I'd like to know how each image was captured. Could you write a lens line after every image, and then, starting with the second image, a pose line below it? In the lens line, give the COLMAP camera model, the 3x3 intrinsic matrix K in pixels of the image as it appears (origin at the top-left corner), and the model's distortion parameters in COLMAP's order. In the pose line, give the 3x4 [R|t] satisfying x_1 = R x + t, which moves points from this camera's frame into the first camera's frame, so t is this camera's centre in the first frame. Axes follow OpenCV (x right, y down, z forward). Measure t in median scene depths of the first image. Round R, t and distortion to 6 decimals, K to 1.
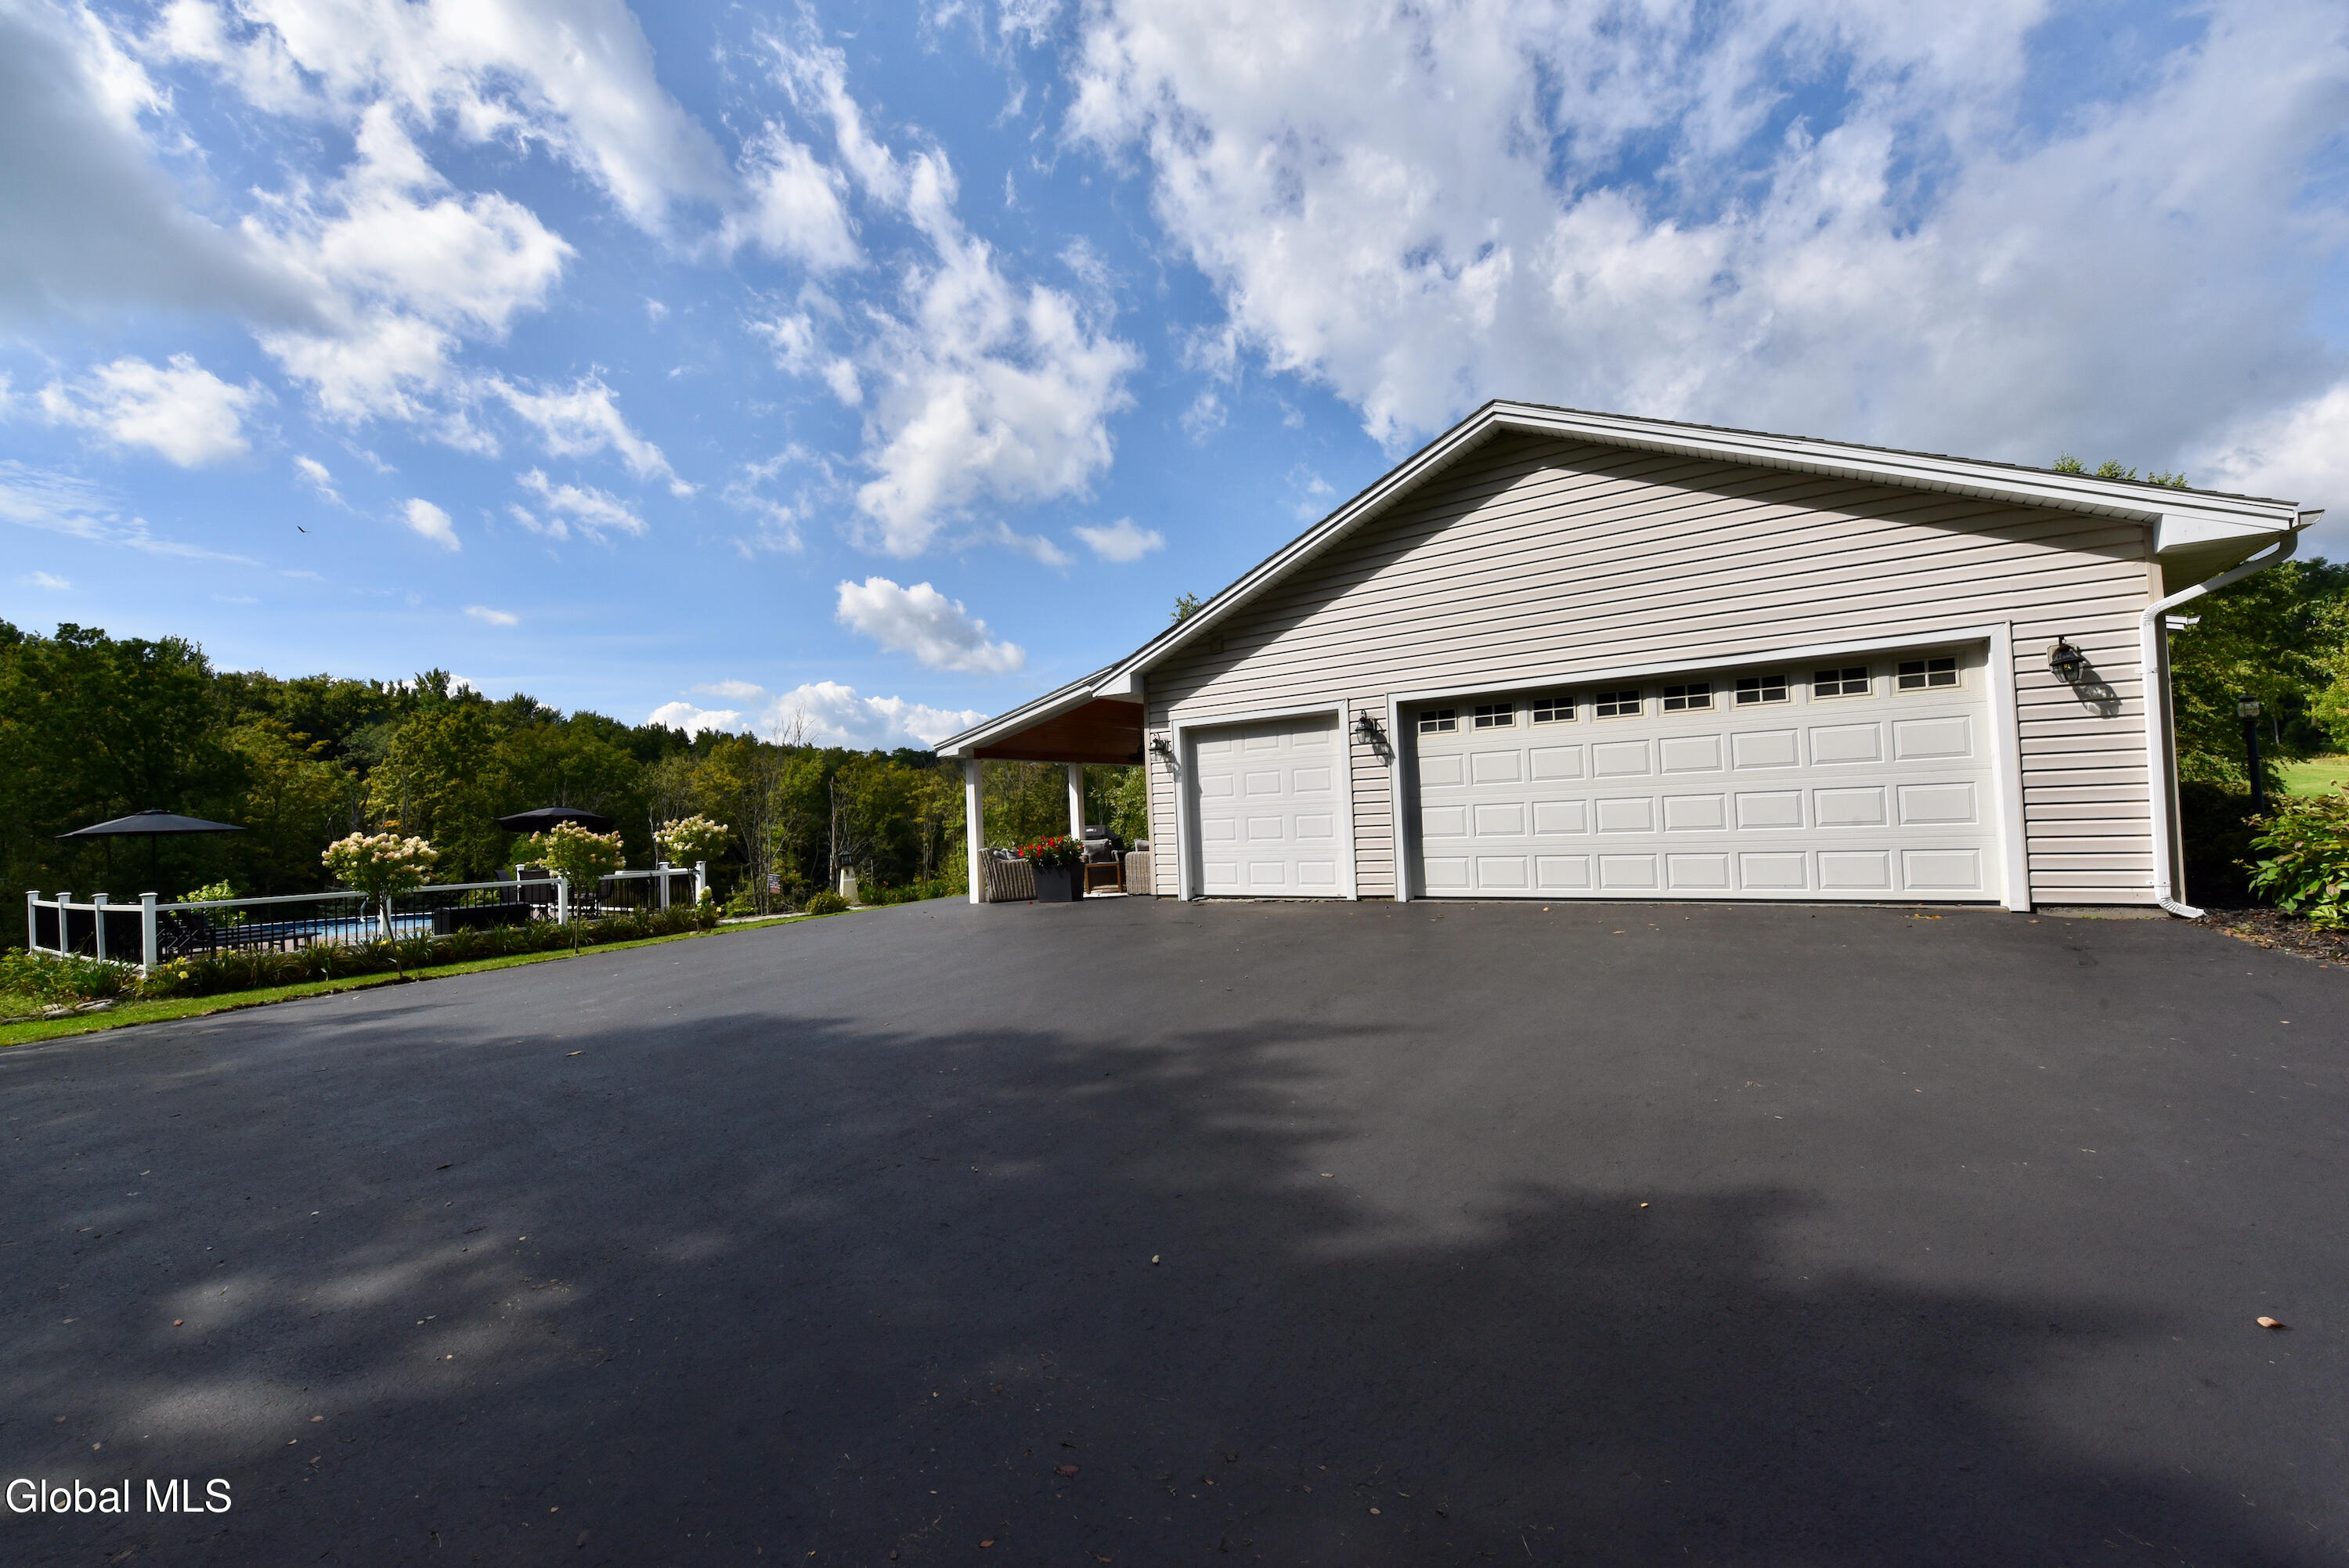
lens RADIAL K [[937.1, 0, 1188.8], [0, 937.1, 794.5], [0, 0, 1]] dist [-0.010406, -0.011069]
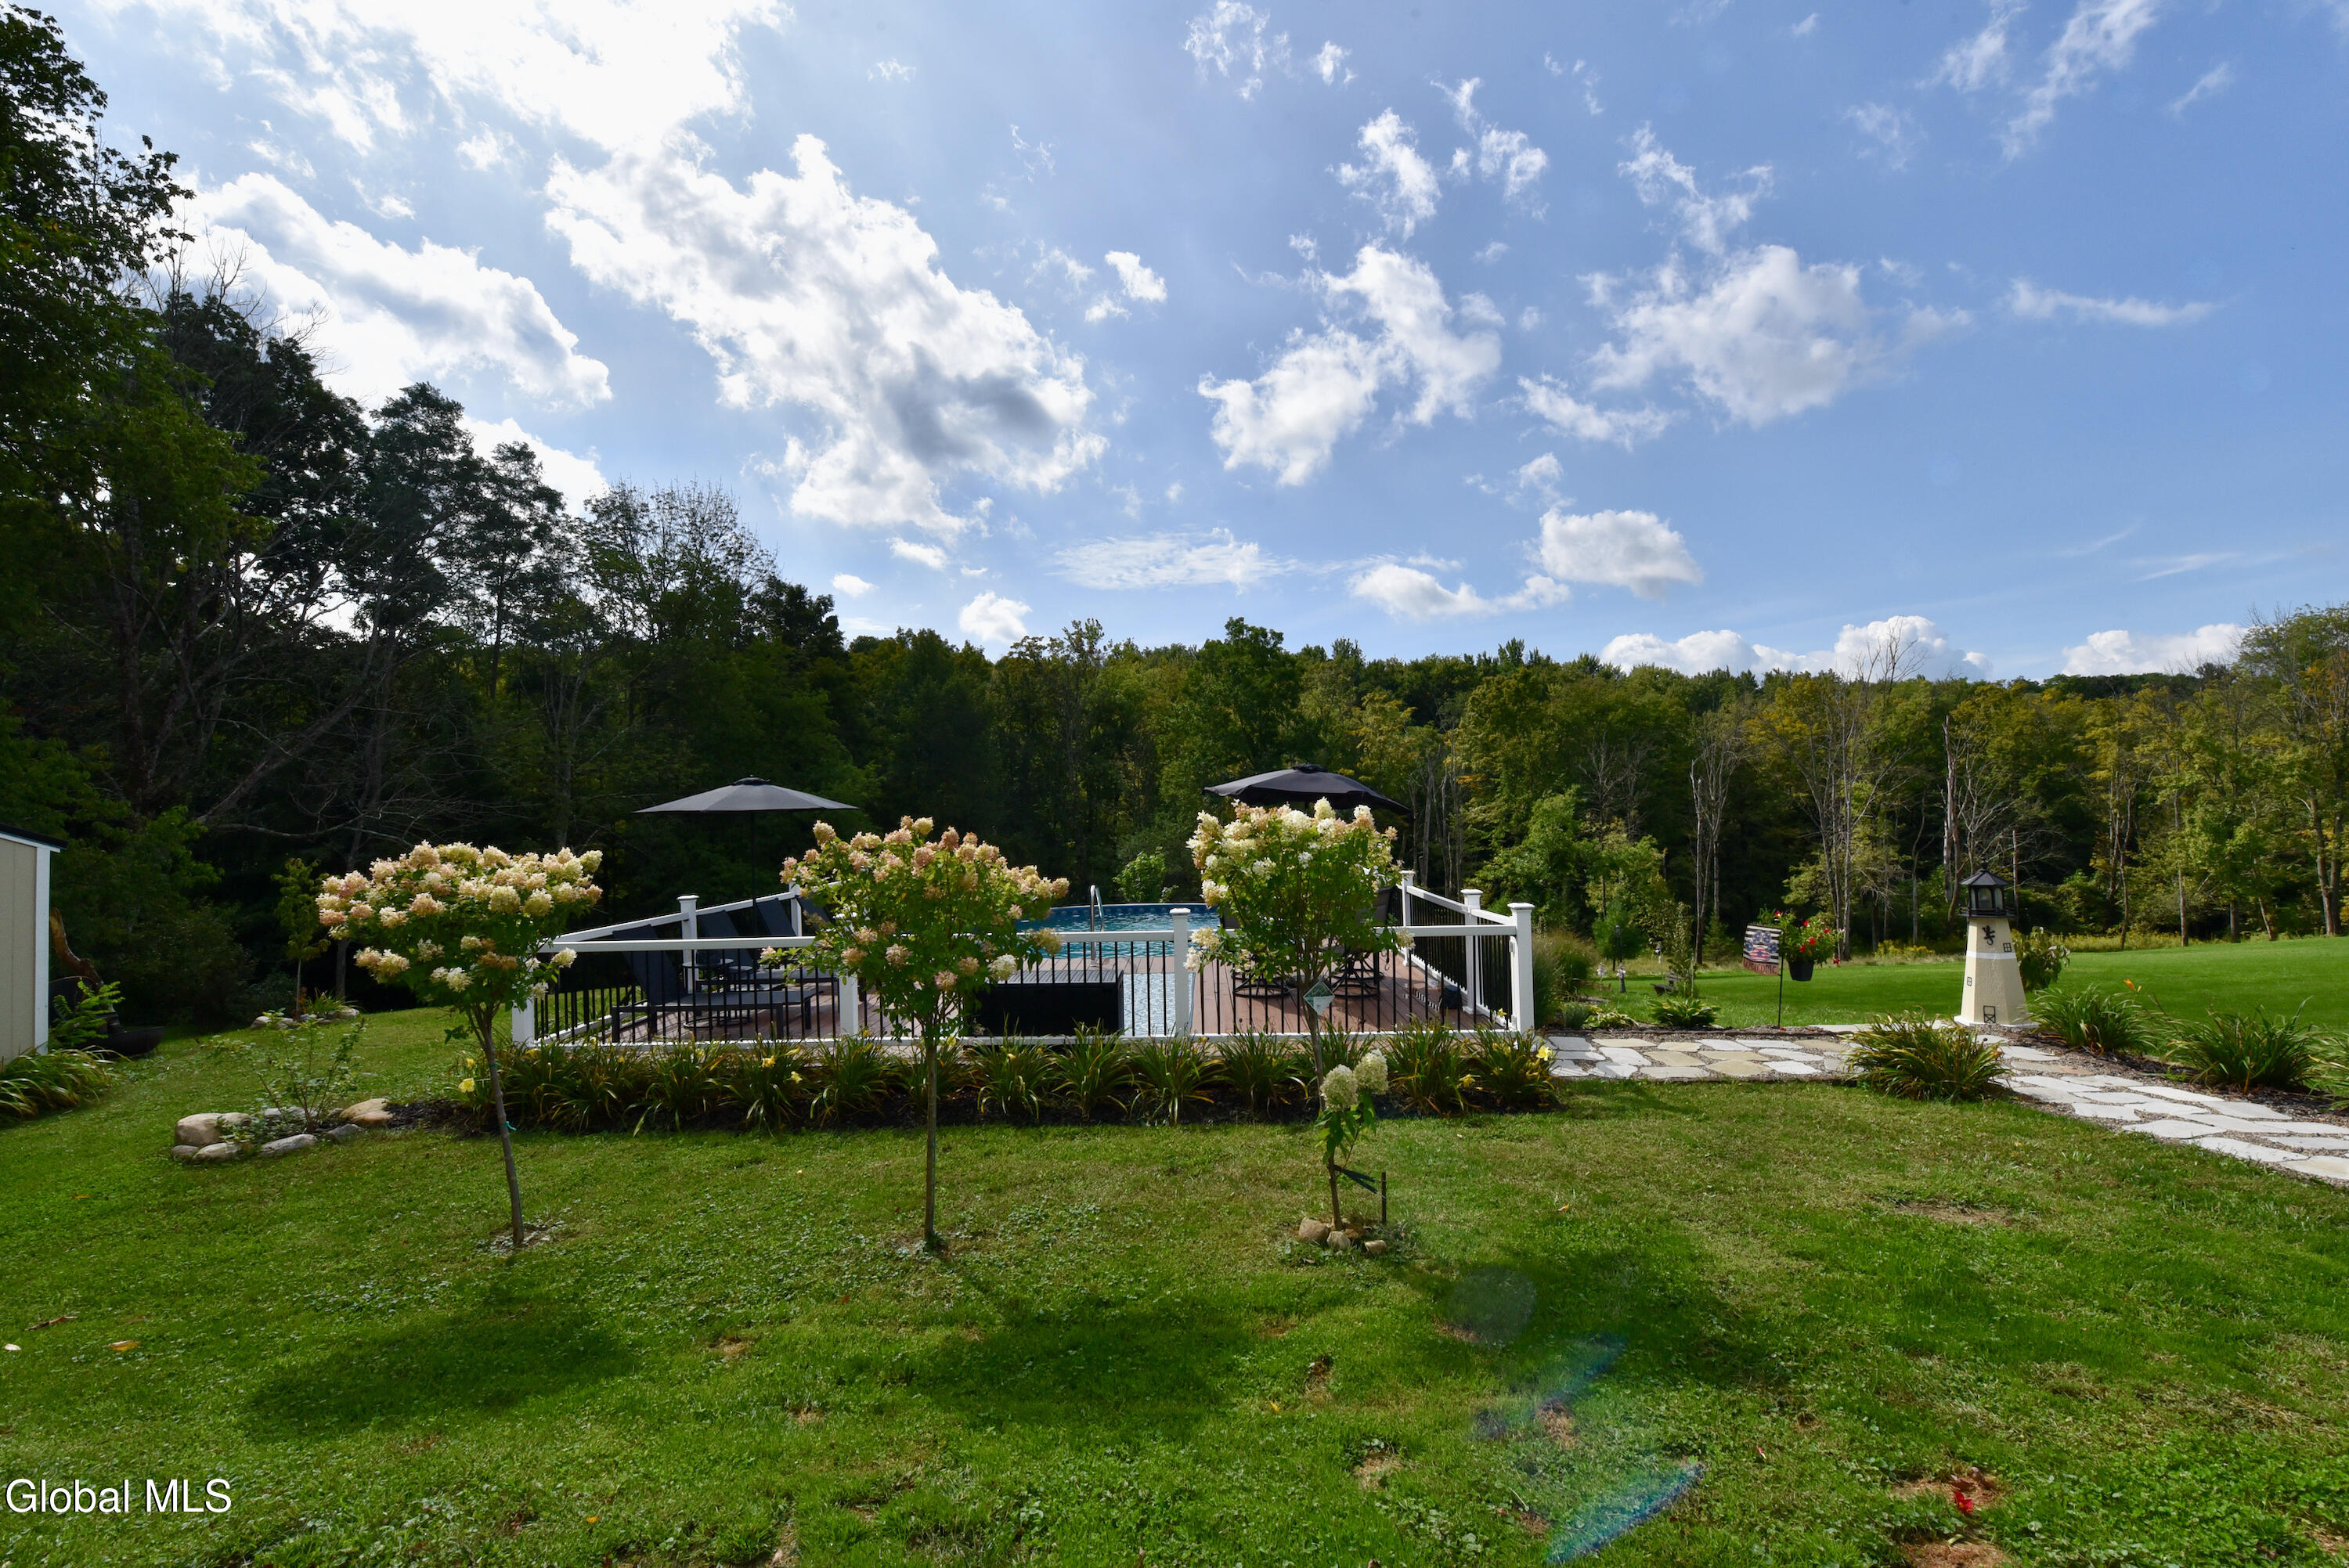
lens RADIAL K [[958.9, 0, 1174.5], [0, 958.9, 784.0], [0, 0, 1]] dist [-0.011716, 0.000021]
pose [[0.501083, 0.005264, -0.865383, -0.036348], [0.028074, 0.999356, 0.022334, 0.000715], [0.864944, -0.035486, 0.500613, 0.096384]]
